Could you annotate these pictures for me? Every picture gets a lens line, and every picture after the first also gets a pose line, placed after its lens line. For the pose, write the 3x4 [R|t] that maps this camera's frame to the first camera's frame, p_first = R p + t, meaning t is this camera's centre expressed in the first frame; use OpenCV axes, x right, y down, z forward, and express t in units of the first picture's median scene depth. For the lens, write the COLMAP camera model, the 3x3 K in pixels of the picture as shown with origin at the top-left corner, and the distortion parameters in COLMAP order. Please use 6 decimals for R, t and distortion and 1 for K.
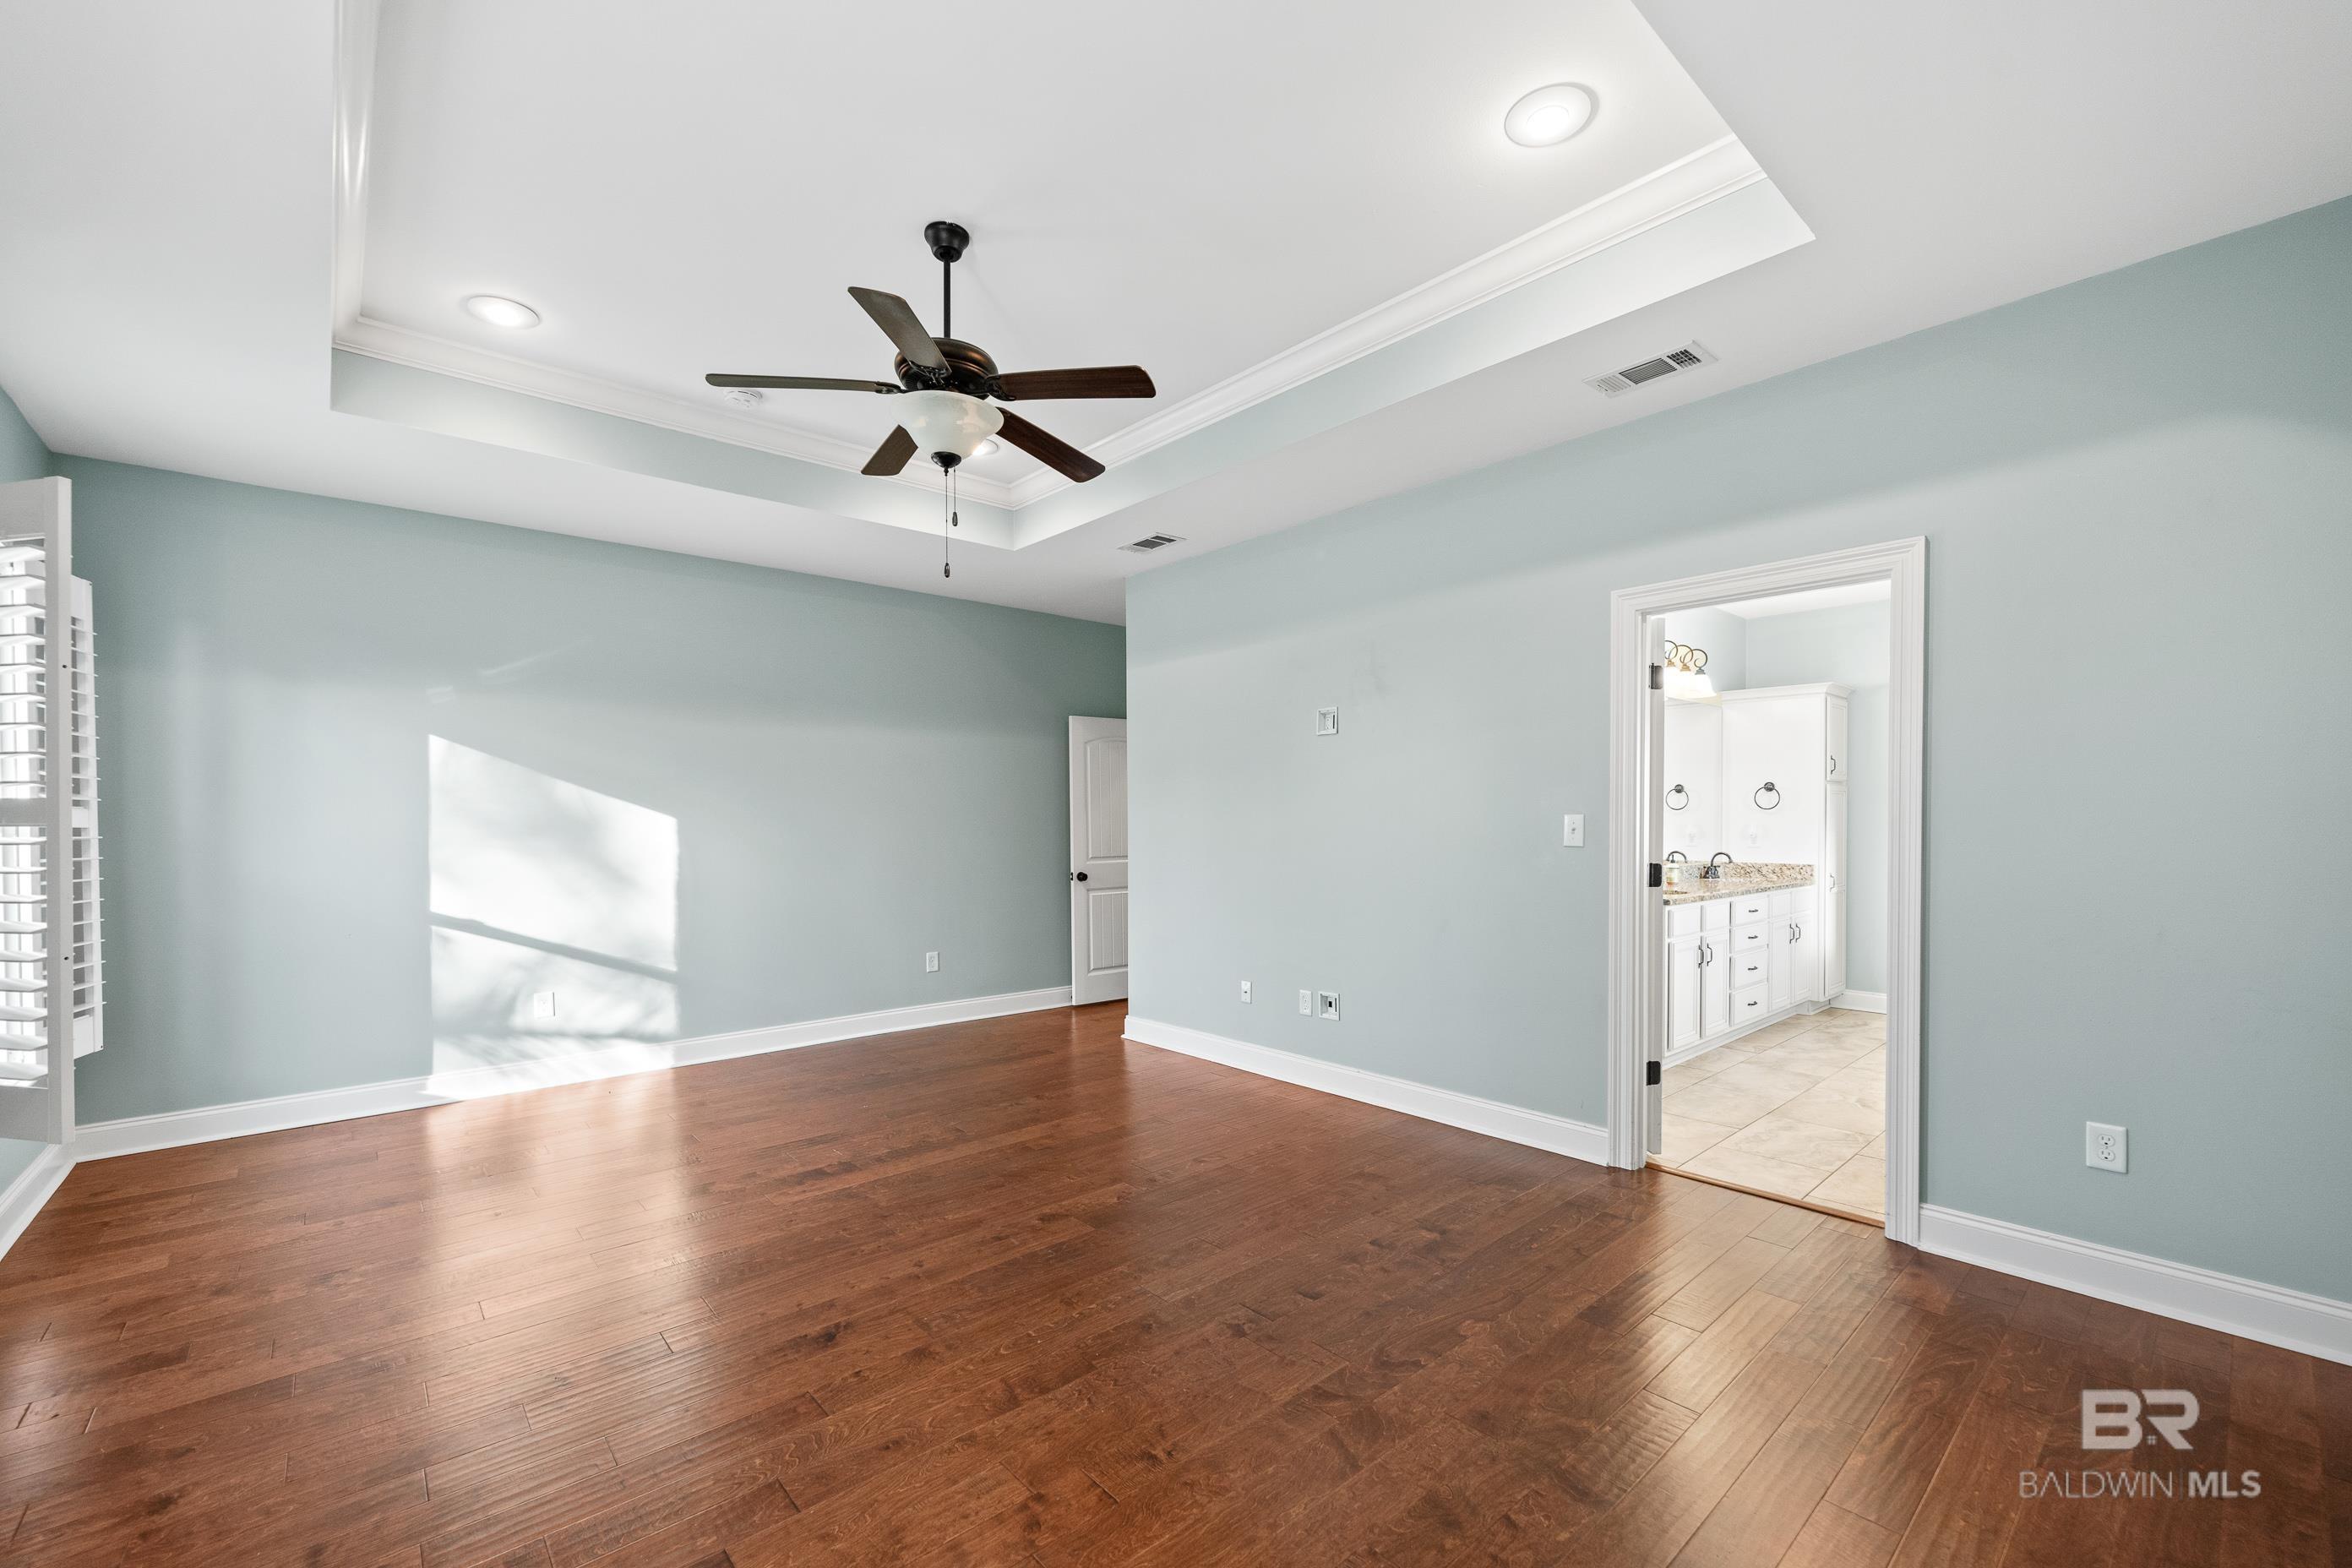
lens RADIAL K [[947.2, 0, 1184.2], [0, 947.2, 816.4], [0, 0, 1]] dist [-0.000232, 0.000036]
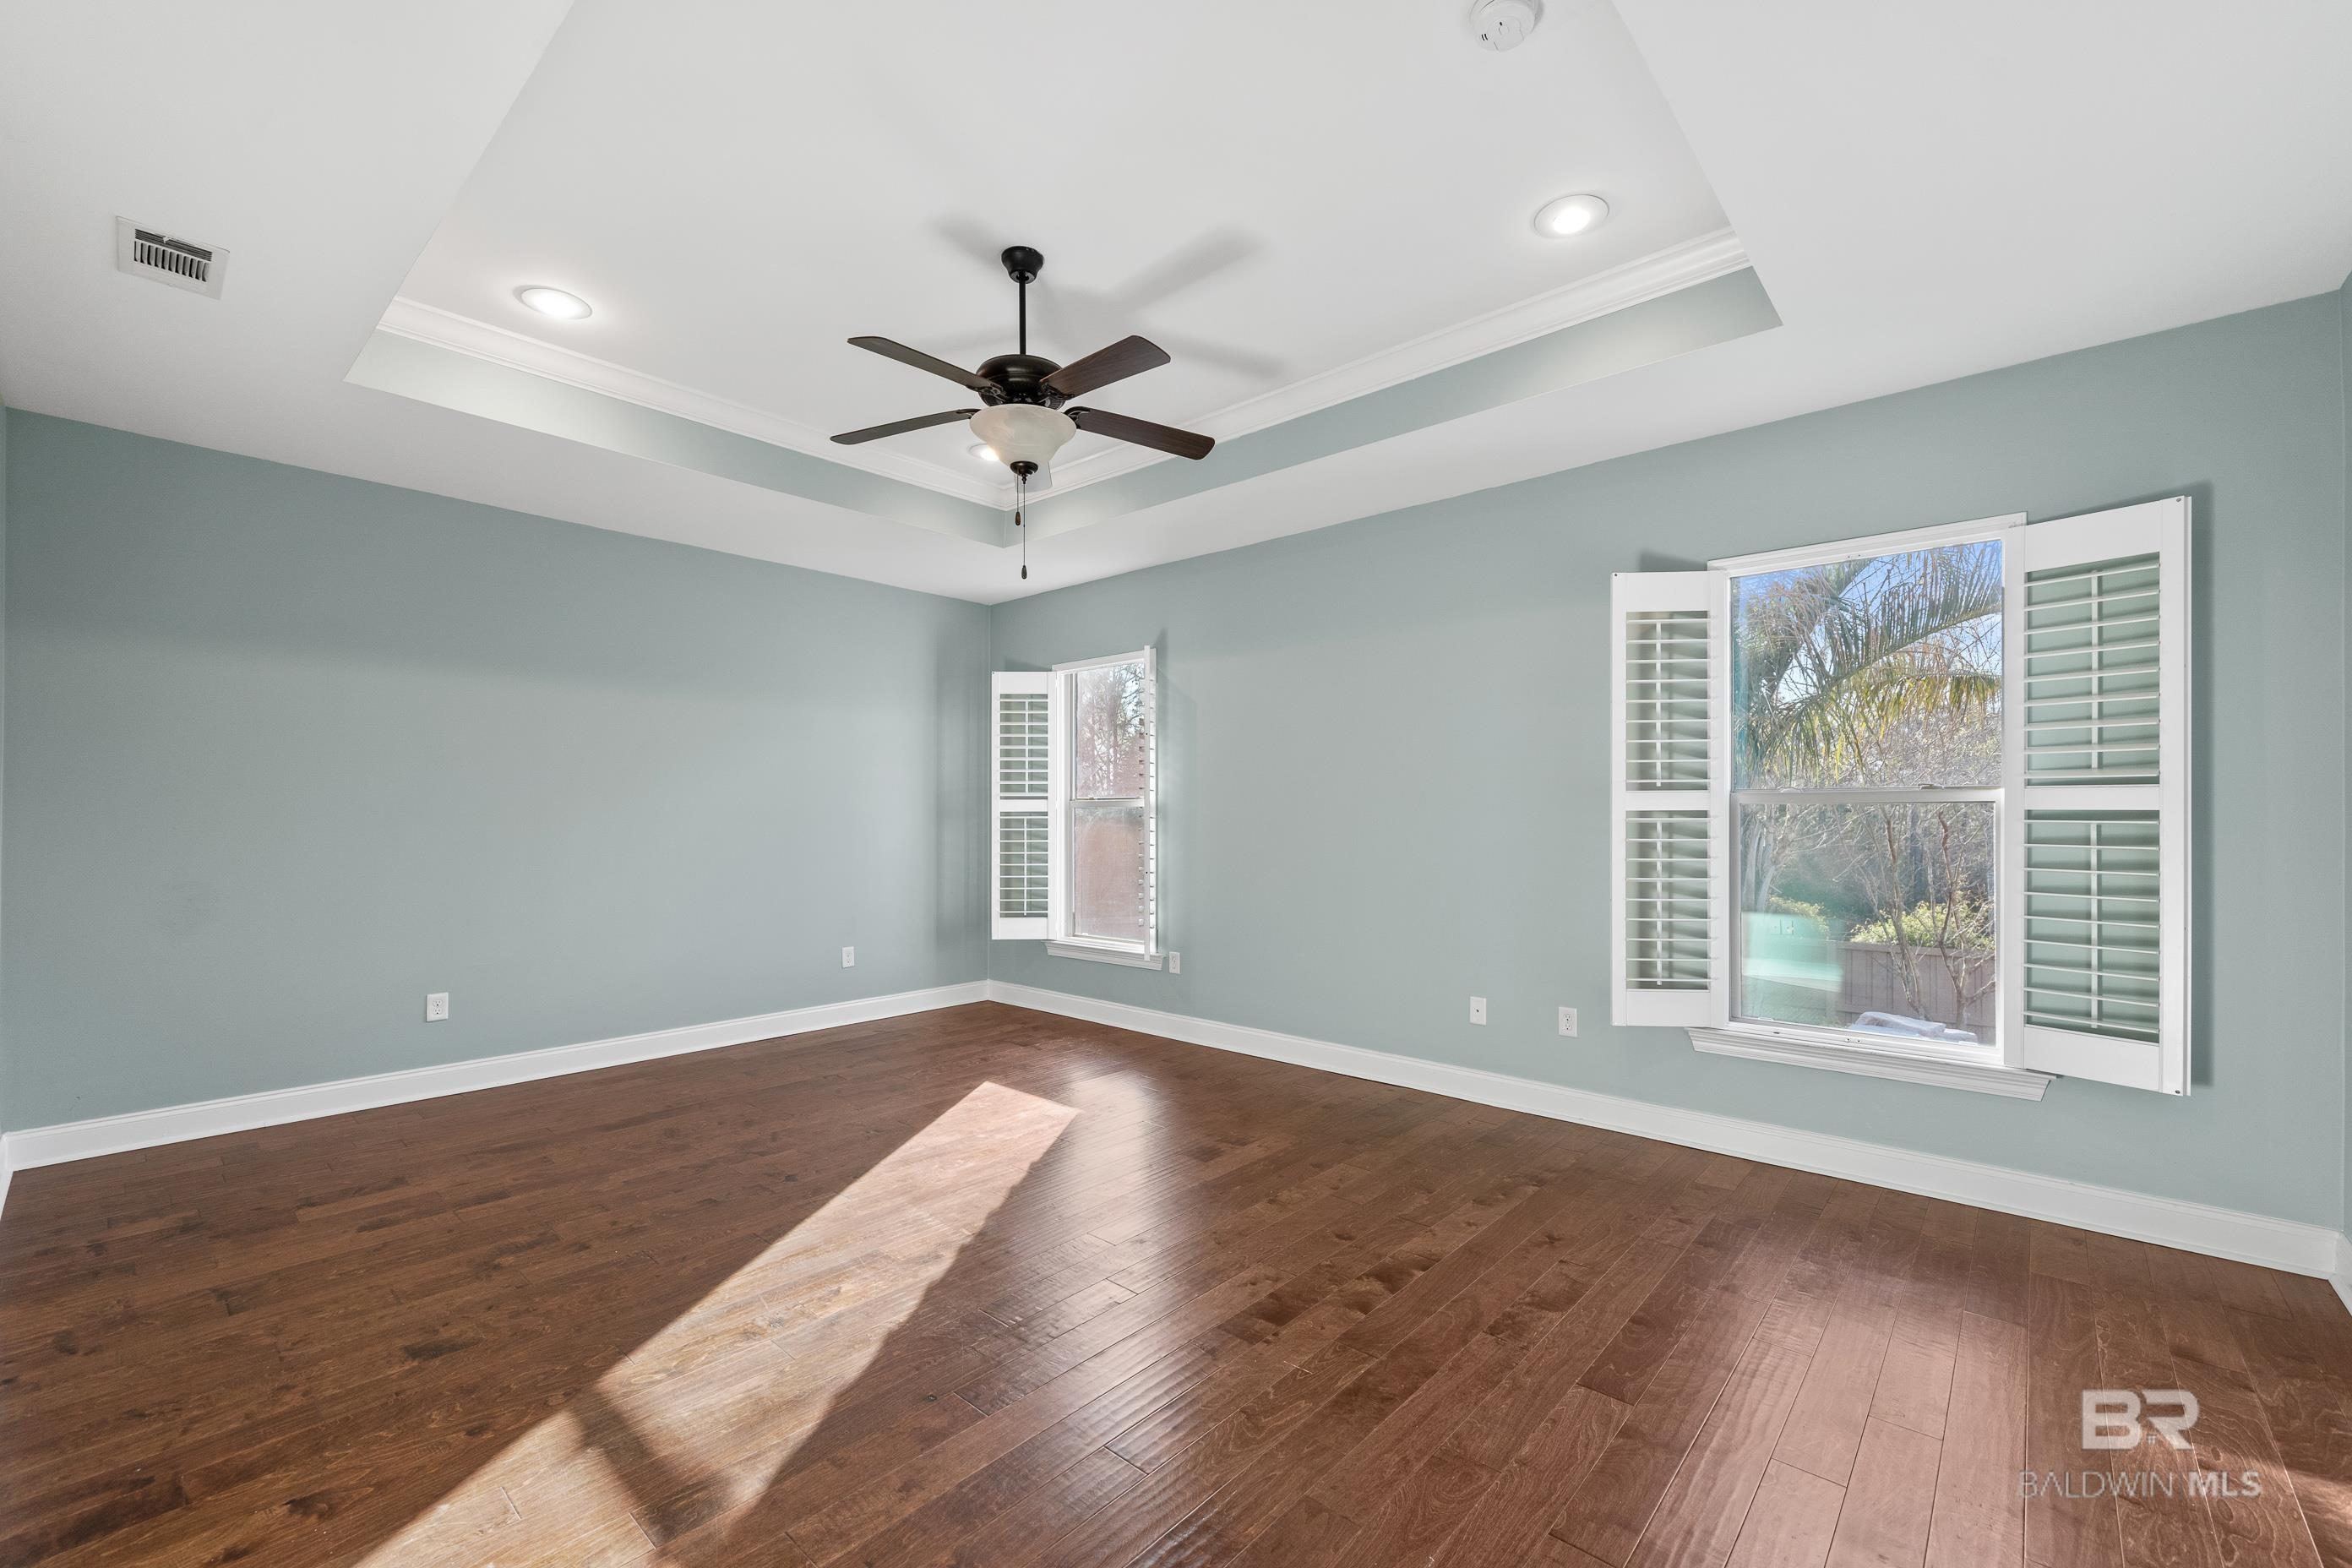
lens RADIAL K [[947.2, 0, 1184.2], [0, 947.2, 816.4], [0, 0, 1]] dist [-0.000232, 0.000036]
pose [[-0.992823, 0.007904, -0.119328, -0.303654], [0.008035, 0.999968, -0.000615, 0.016007], [0.119319, -0.001570, -0.992855, 2.094591]]
